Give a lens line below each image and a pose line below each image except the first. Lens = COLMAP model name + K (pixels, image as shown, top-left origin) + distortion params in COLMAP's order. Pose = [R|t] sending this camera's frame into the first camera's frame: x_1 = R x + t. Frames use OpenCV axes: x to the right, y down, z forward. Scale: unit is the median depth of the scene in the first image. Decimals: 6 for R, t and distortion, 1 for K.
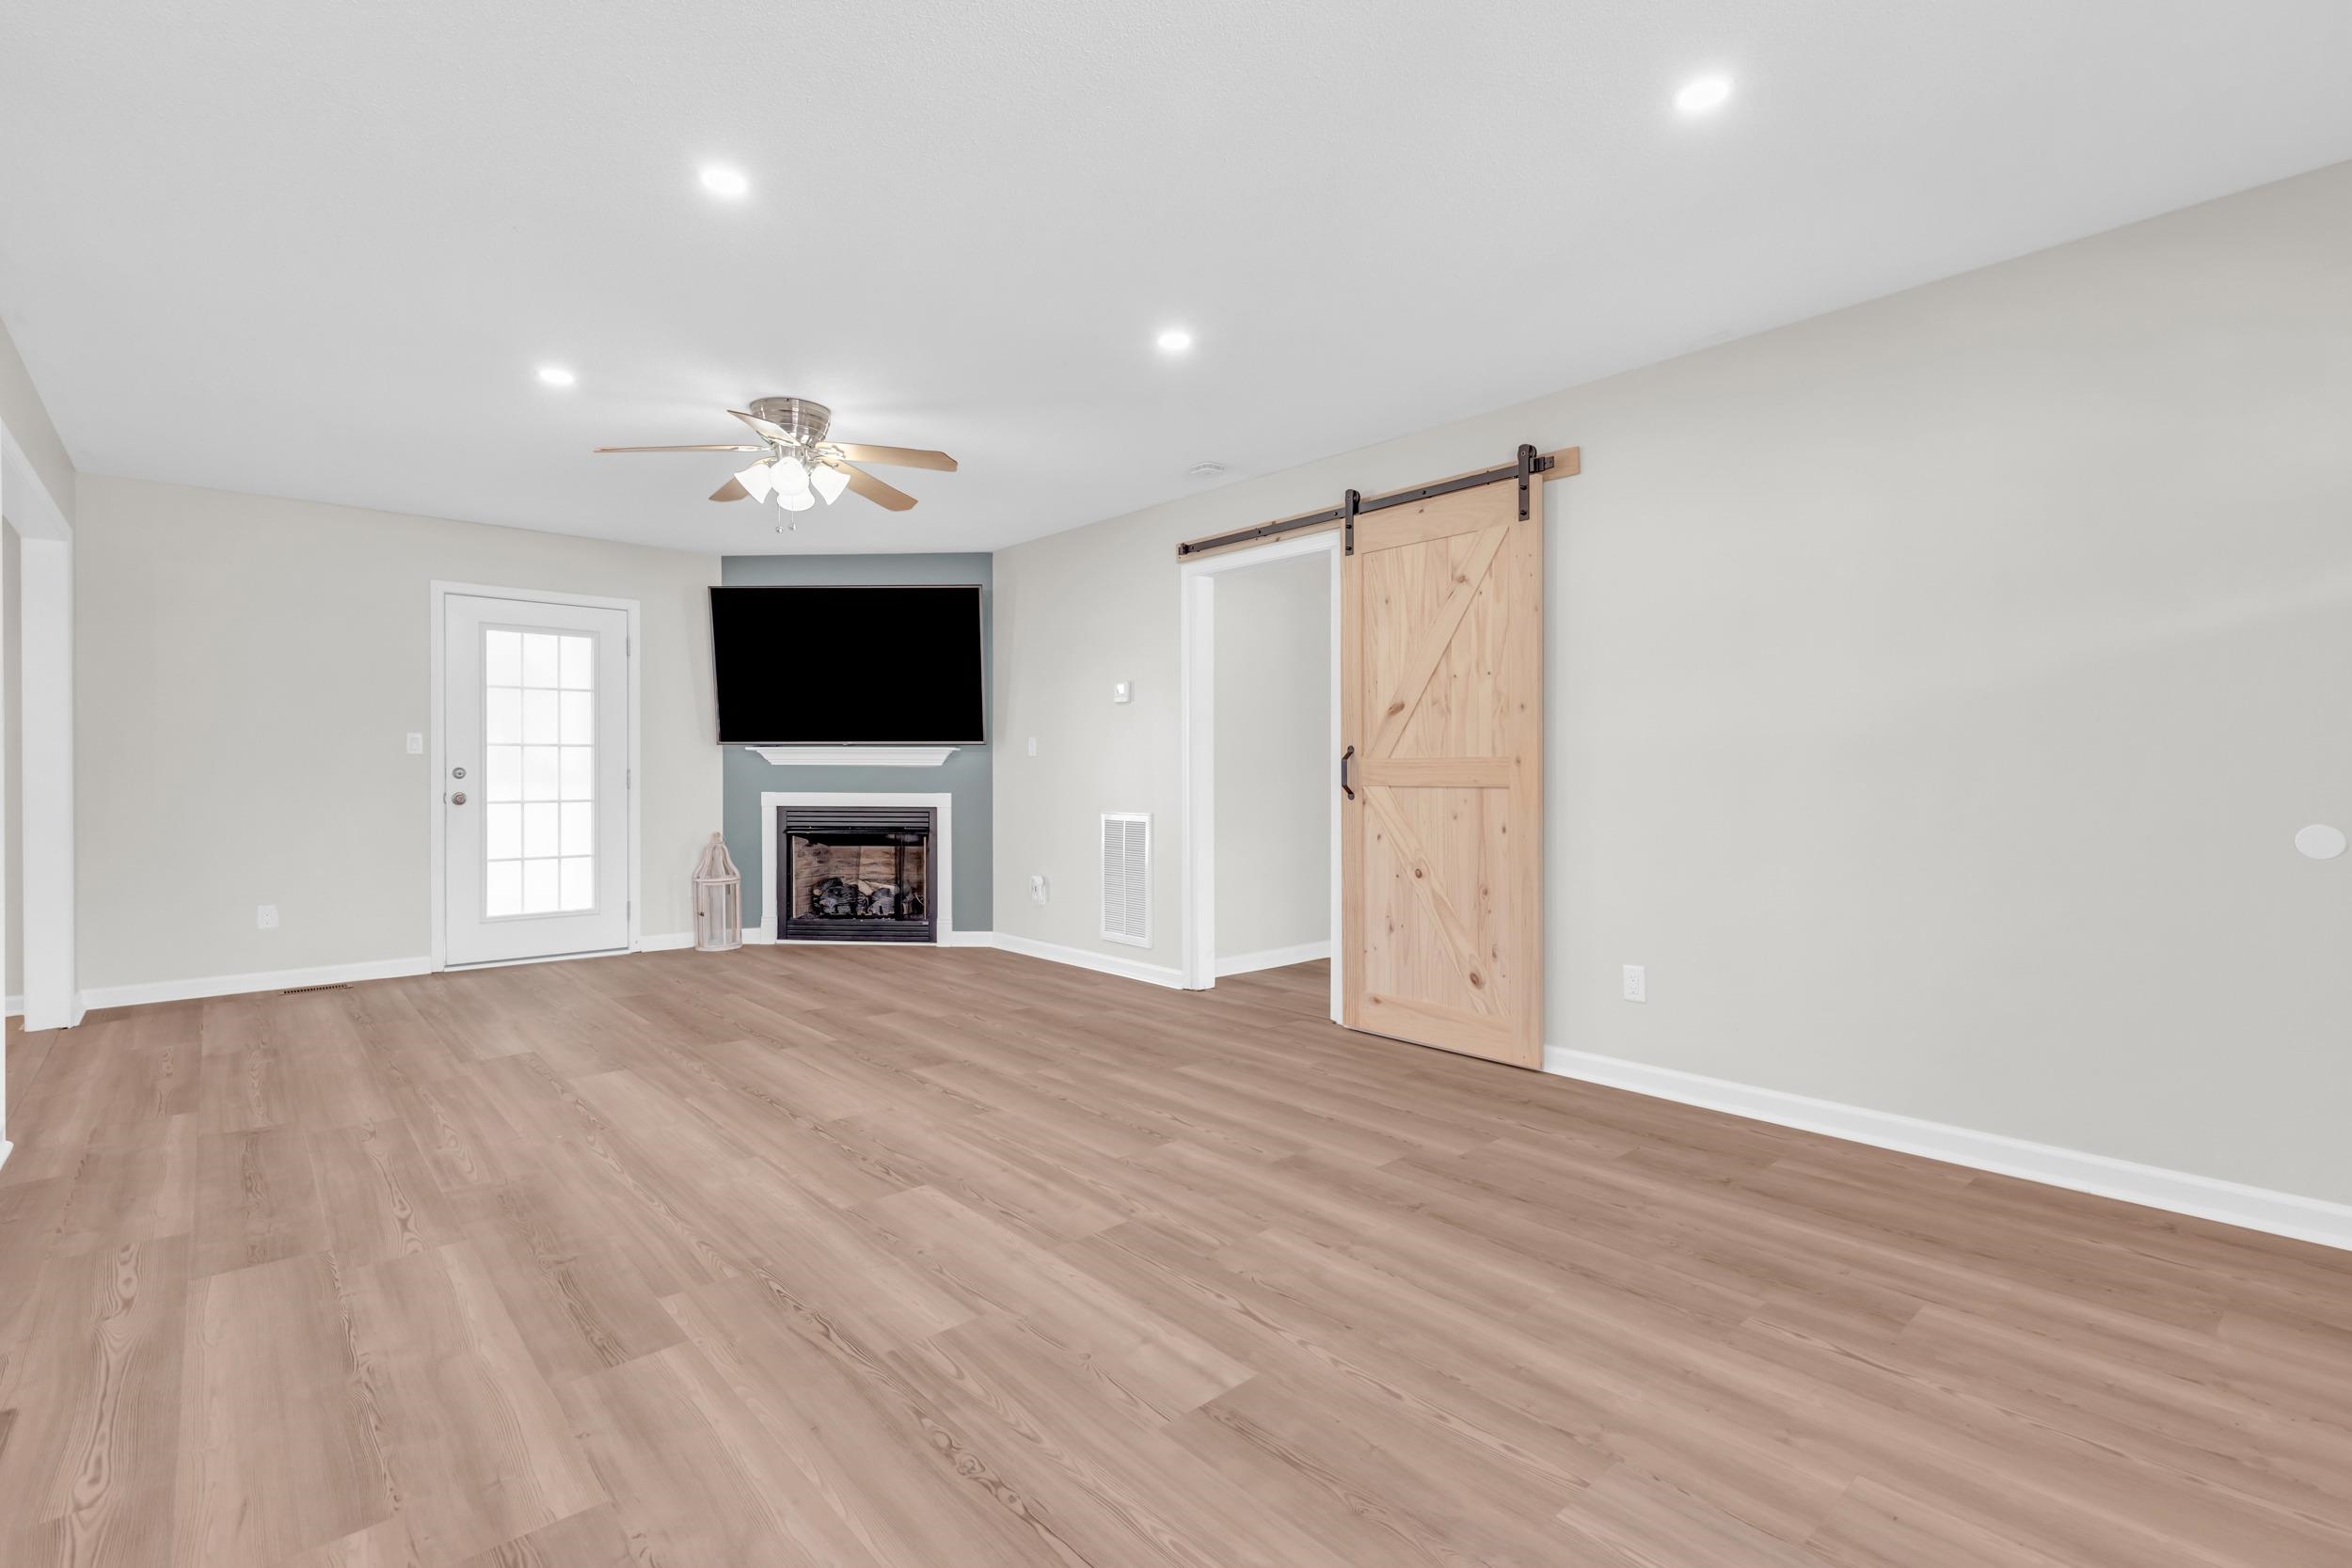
lens RADIAL K [[1072.8, 0, 1177.4], [0, 1072.8, 771.8], [0, 0, 1]] dist [0.006109, 0.000329]
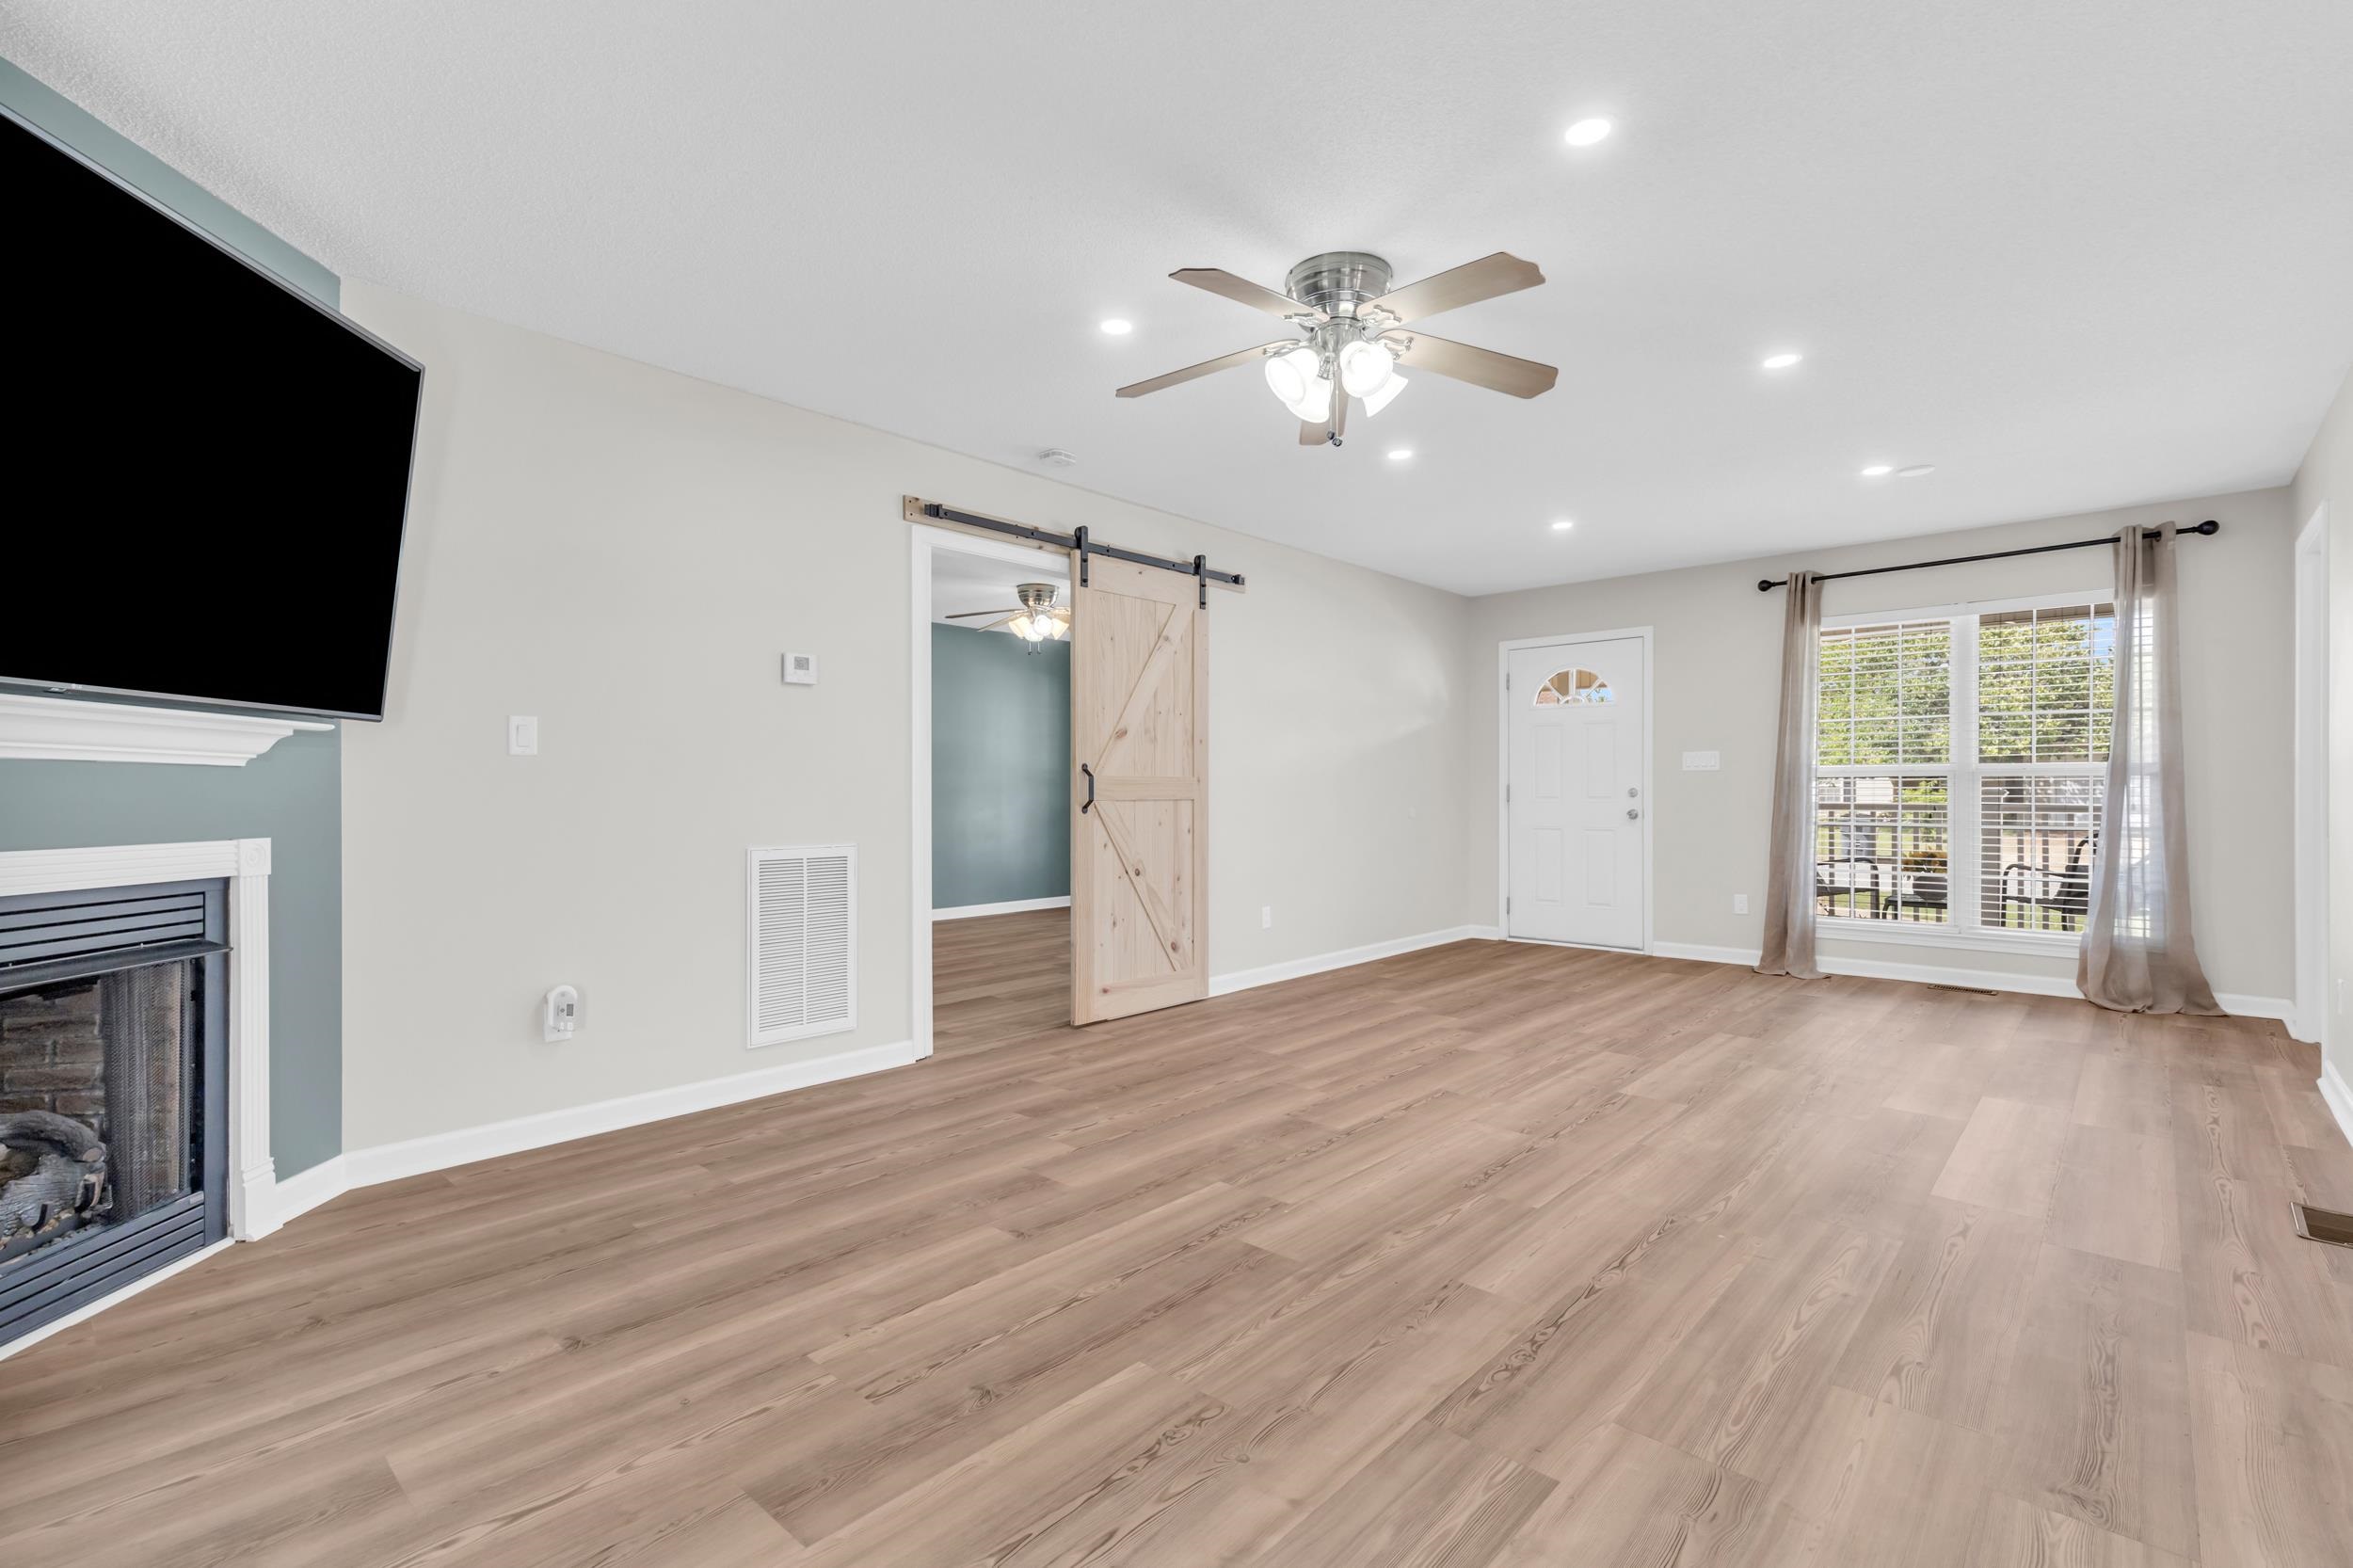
lens RADIAL K [[1057.8, 0, 1170.2], [0, 1057.8, 791.5], [0, 0, 1]] dist [0.005305, 0.000334]
pose [[-0.097343, 0.000798, 0.995251, -1.067135], [0.000411, 1.000000, -0.000762, 0.005520], [-0.995251, 0.000334, -0.097343, 1.199065]]
